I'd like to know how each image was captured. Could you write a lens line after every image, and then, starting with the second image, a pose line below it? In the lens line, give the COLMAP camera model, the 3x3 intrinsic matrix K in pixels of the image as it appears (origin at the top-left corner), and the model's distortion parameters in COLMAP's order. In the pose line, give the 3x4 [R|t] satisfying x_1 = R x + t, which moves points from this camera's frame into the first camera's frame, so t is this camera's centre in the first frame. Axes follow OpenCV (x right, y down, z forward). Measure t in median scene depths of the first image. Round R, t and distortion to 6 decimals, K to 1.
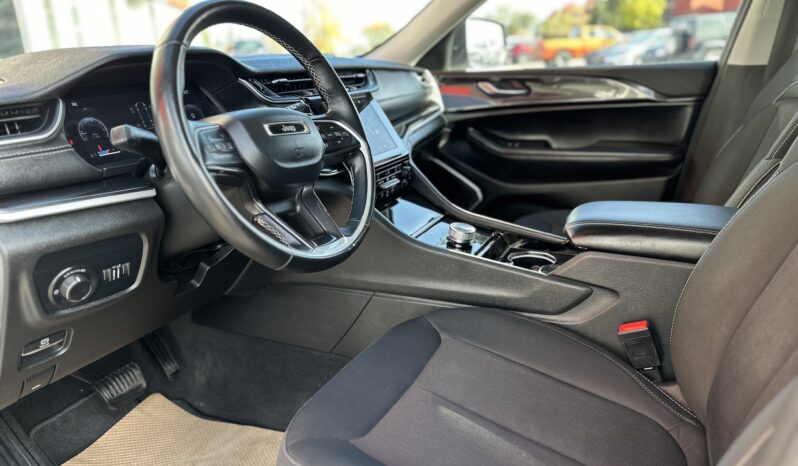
lens RADIAL K [[531.4, 0, 398.5], [0, 531.4, 260.0], [0, 0, 1]] dist [0.026878, -0.082884]
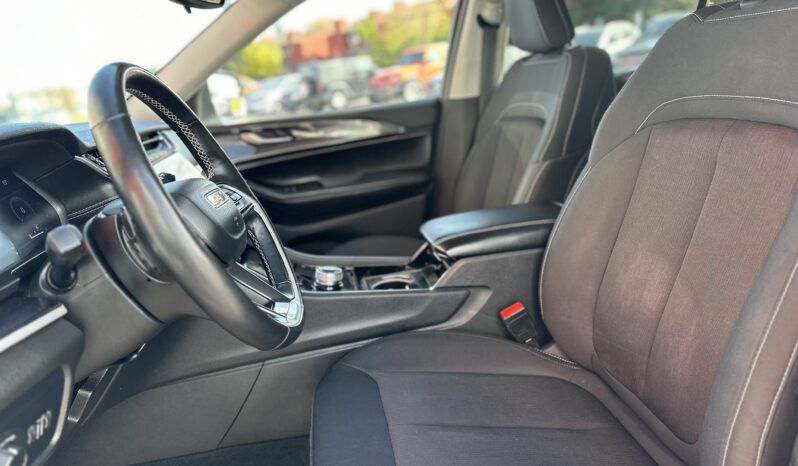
lens RADIAL K [[543.1, 0, 396.7], [0, 543.1, 238.9], [0, 0, 1]] dist [0.038516, -0.085753]
pose [[0.799236, -0.203565, 0.565493, -0.295285], [0.272779, 0.961266, -0.039496, -0.035514], [-0.535549, 0.185821, 0.823807, 0.059192]]
